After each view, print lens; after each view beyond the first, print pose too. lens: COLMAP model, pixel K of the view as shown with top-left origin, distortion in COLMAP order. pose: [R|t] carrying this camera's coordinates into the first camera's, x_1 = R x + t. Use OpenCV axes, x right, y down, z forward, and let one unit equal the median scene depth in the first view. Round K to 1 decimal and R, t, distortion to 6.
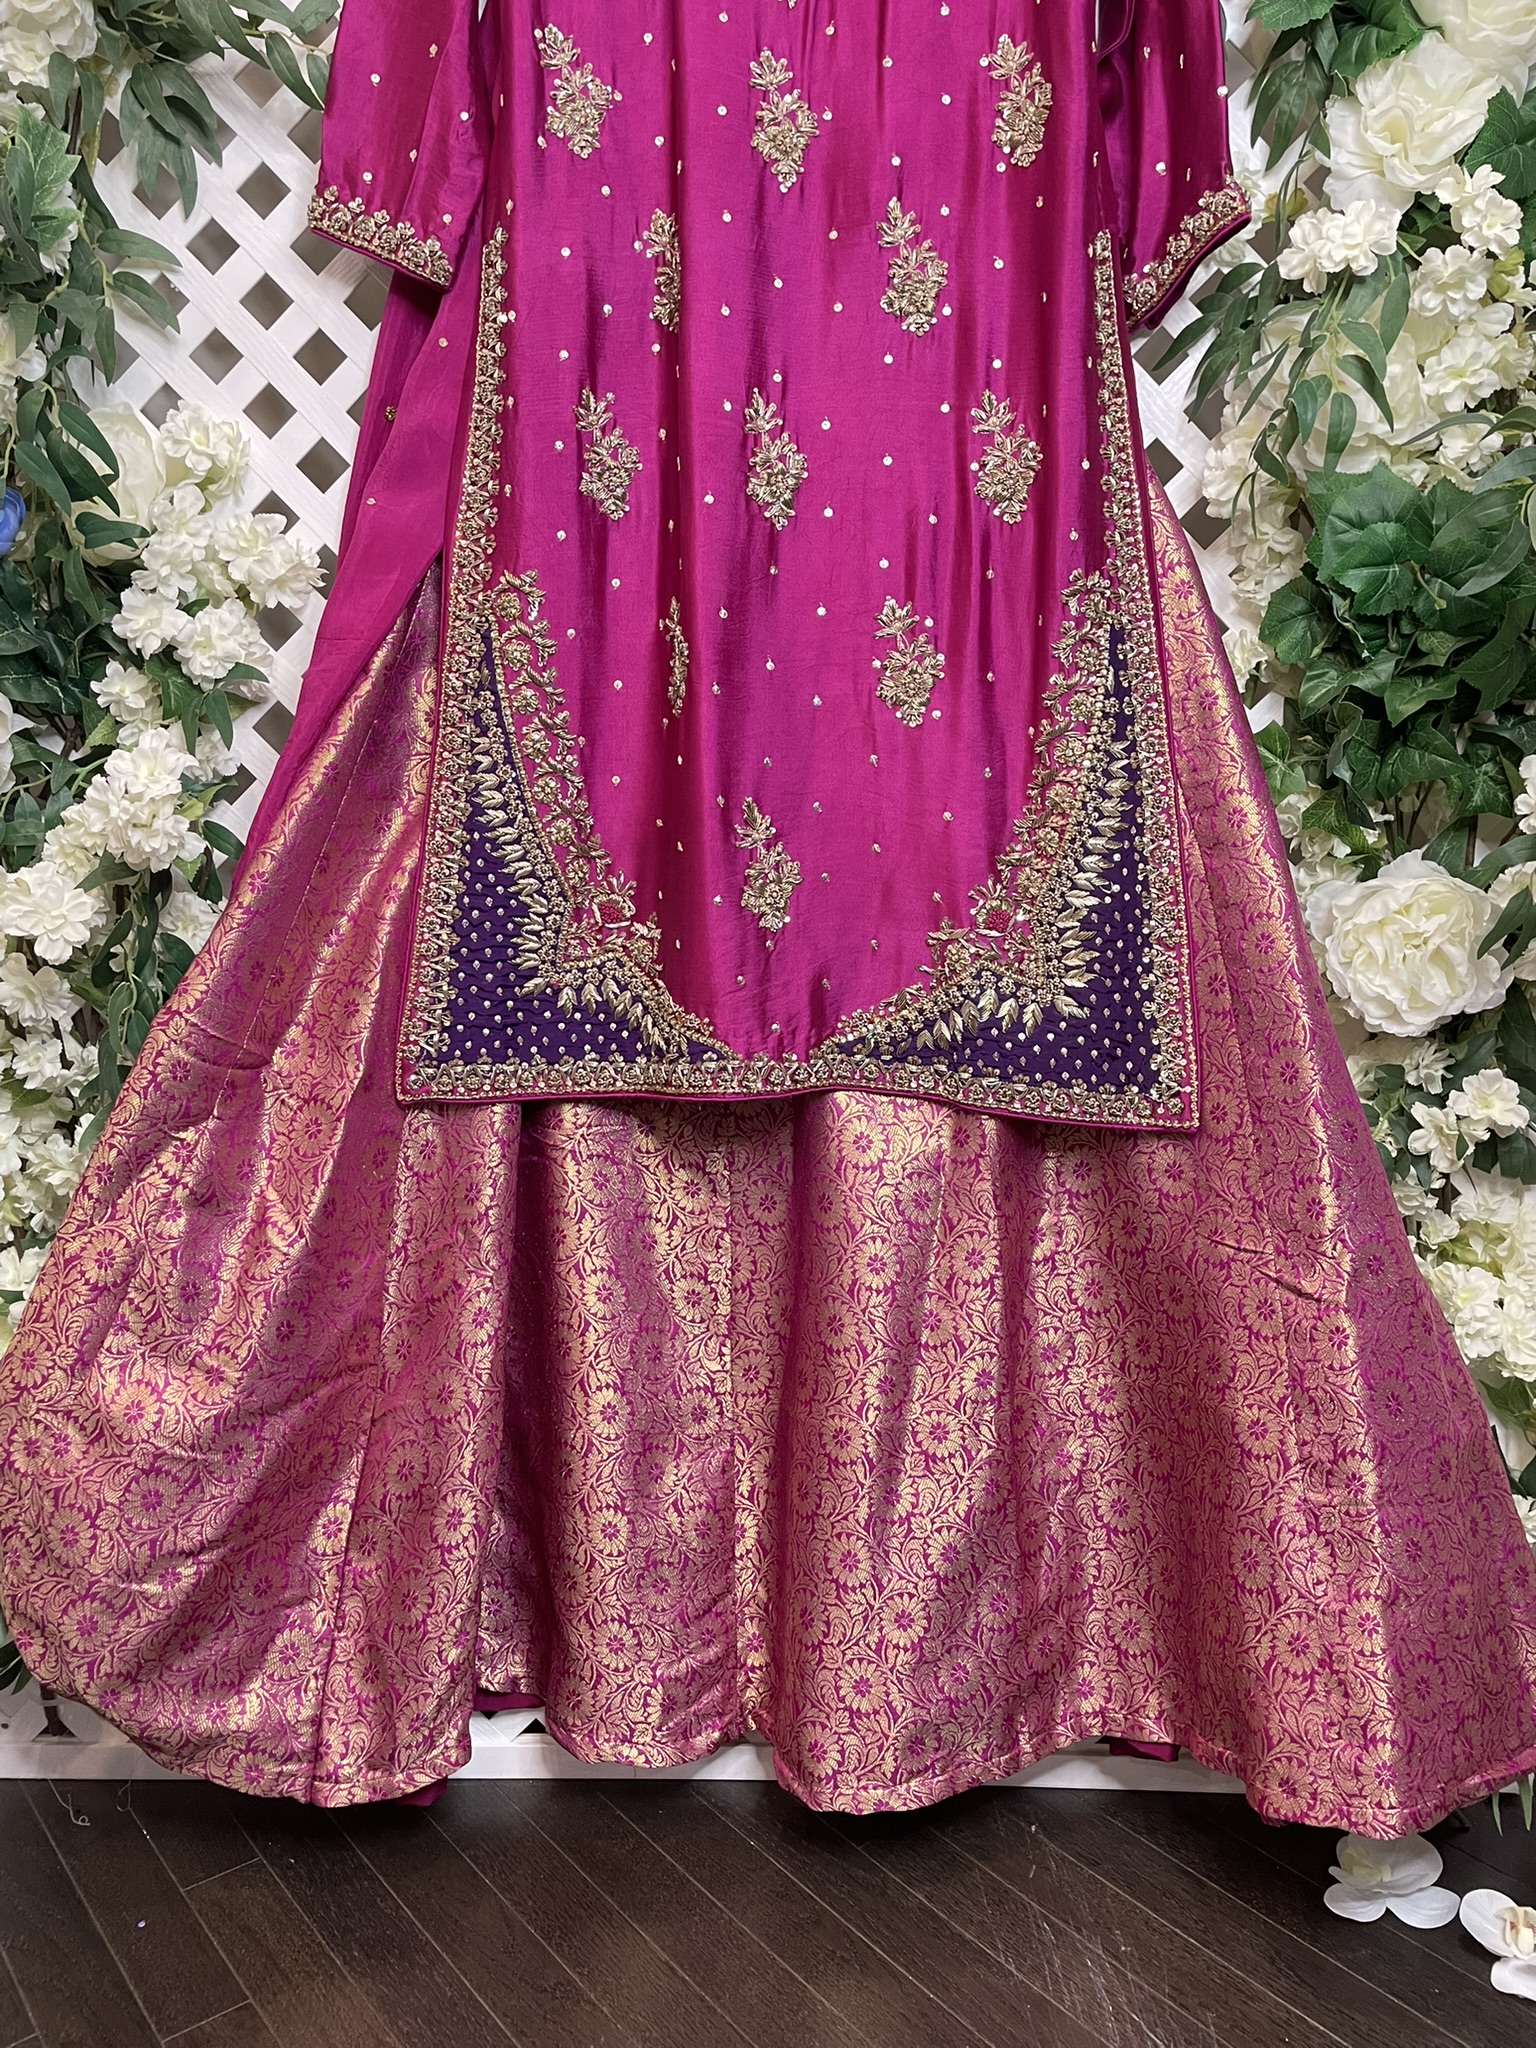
lens RADIAL K [[1539.5, 0, 768.0], [0, 1539.5, 1024.0], [0, 0, 1]] dist [0.070408, -0.094622]
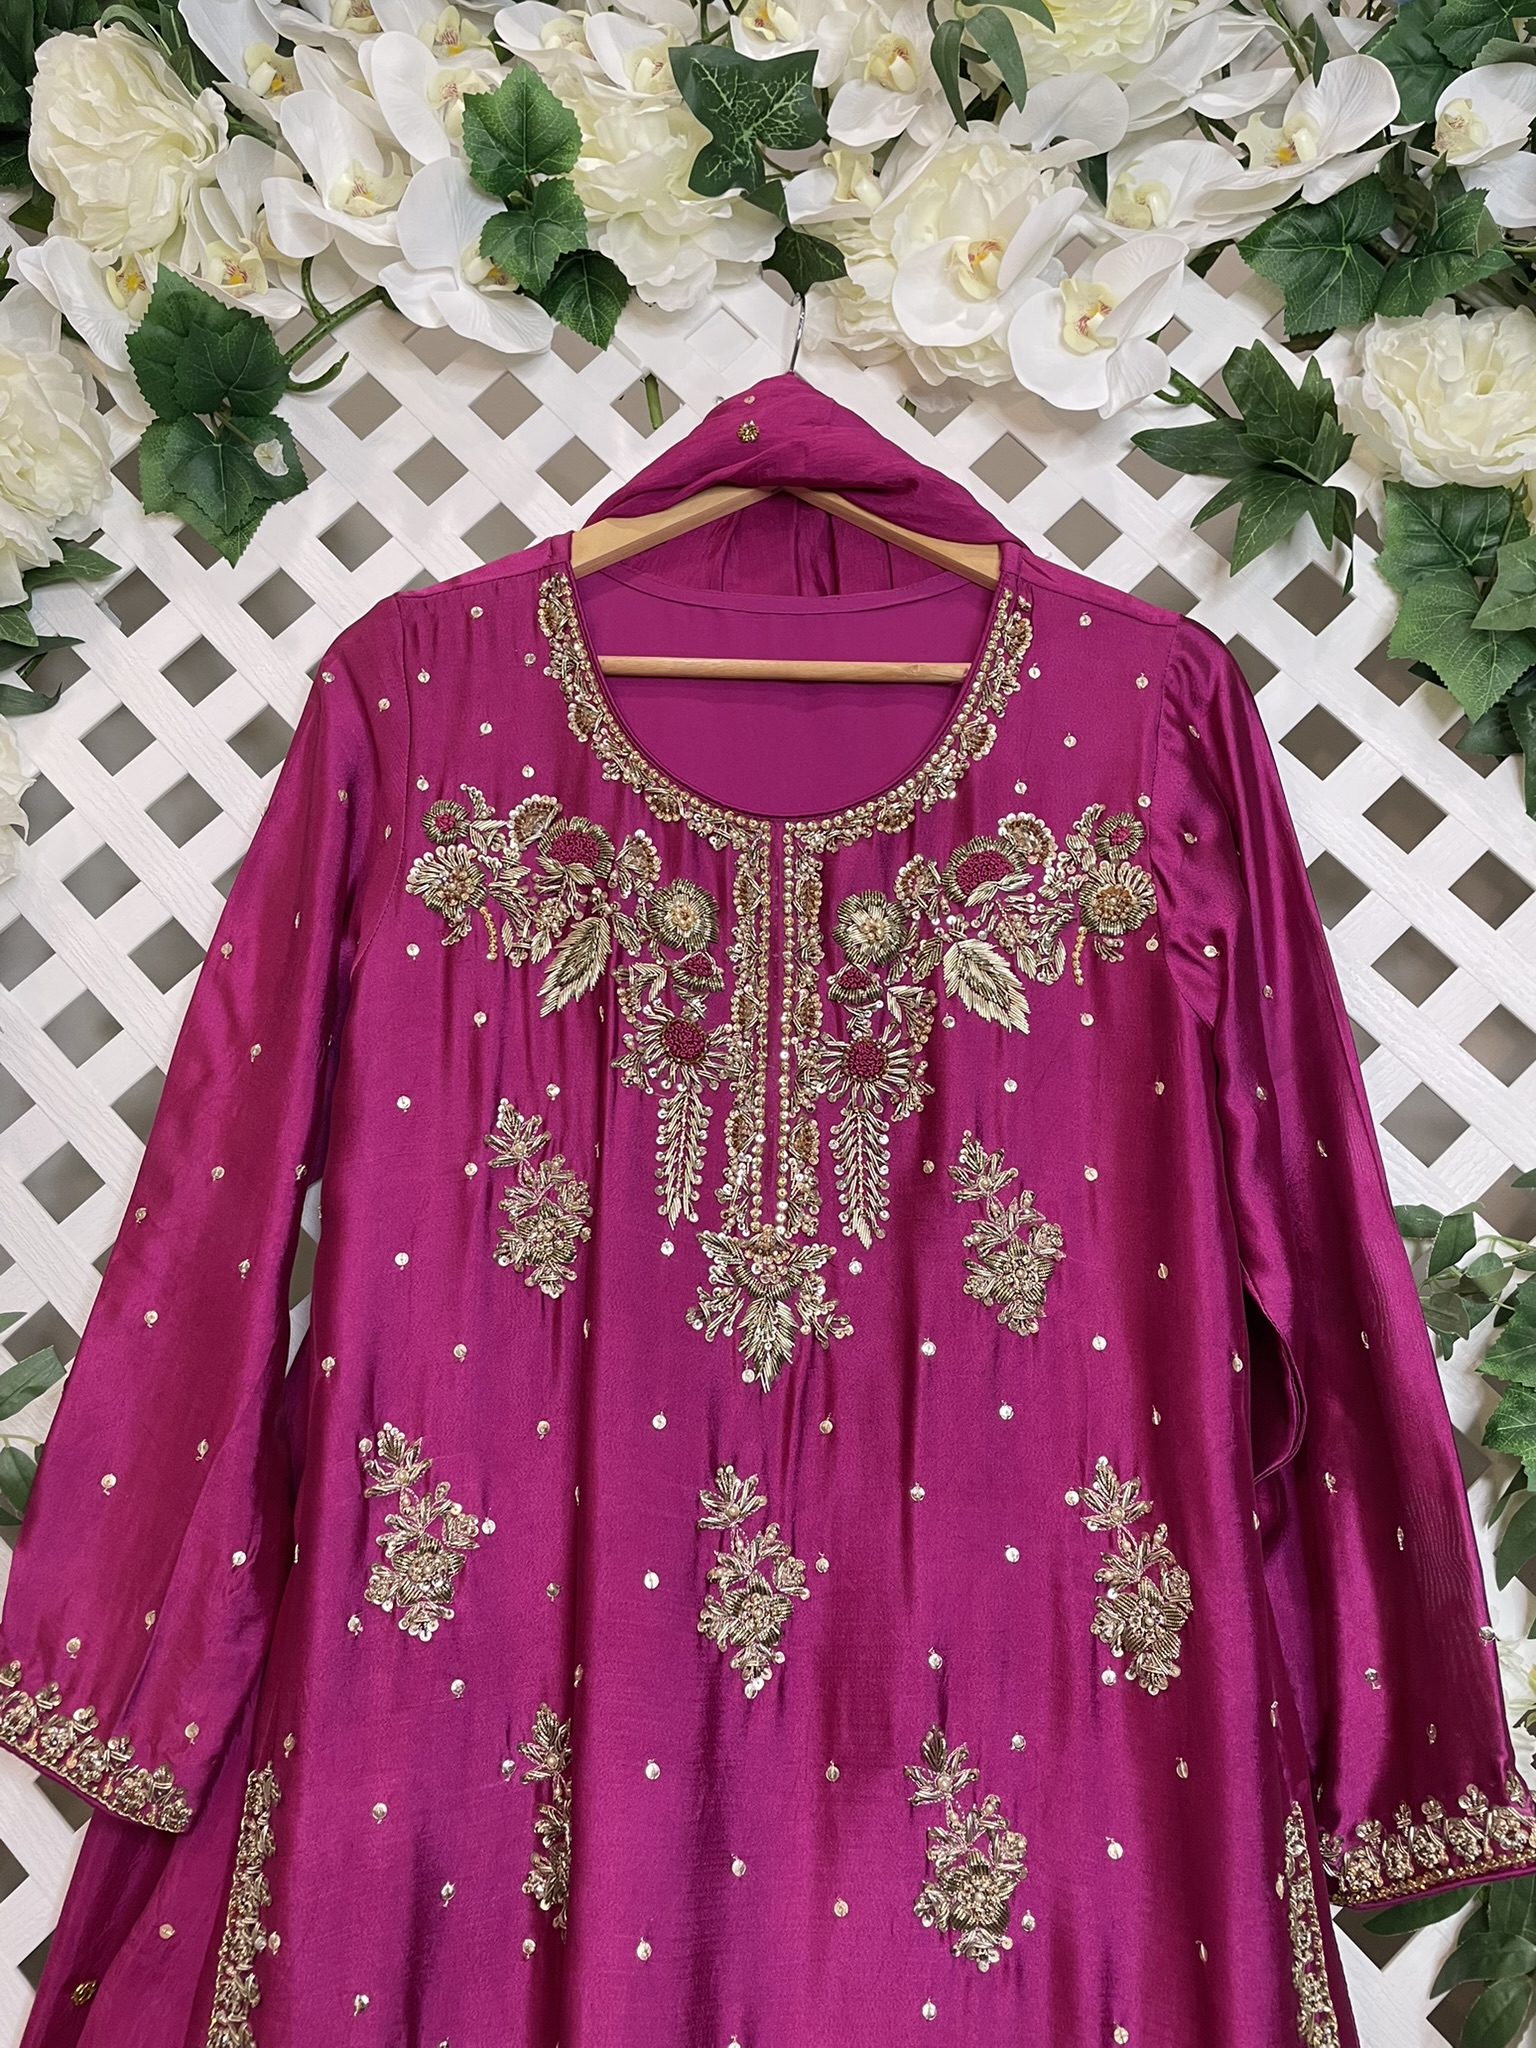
lens RADIAL K [[1559.4, 0, 768.0], [0, 1559.4, 1024.0], [0, 0, 1]] dist [0.076776, -0.113176]
pose [[0.999919, 0.012675, -0.001299, 0.014199], [-0.012432, 0.948216, -0.317382, -0.579139], [-0.002791, 0.317372, 0.948297, 0.330438]]
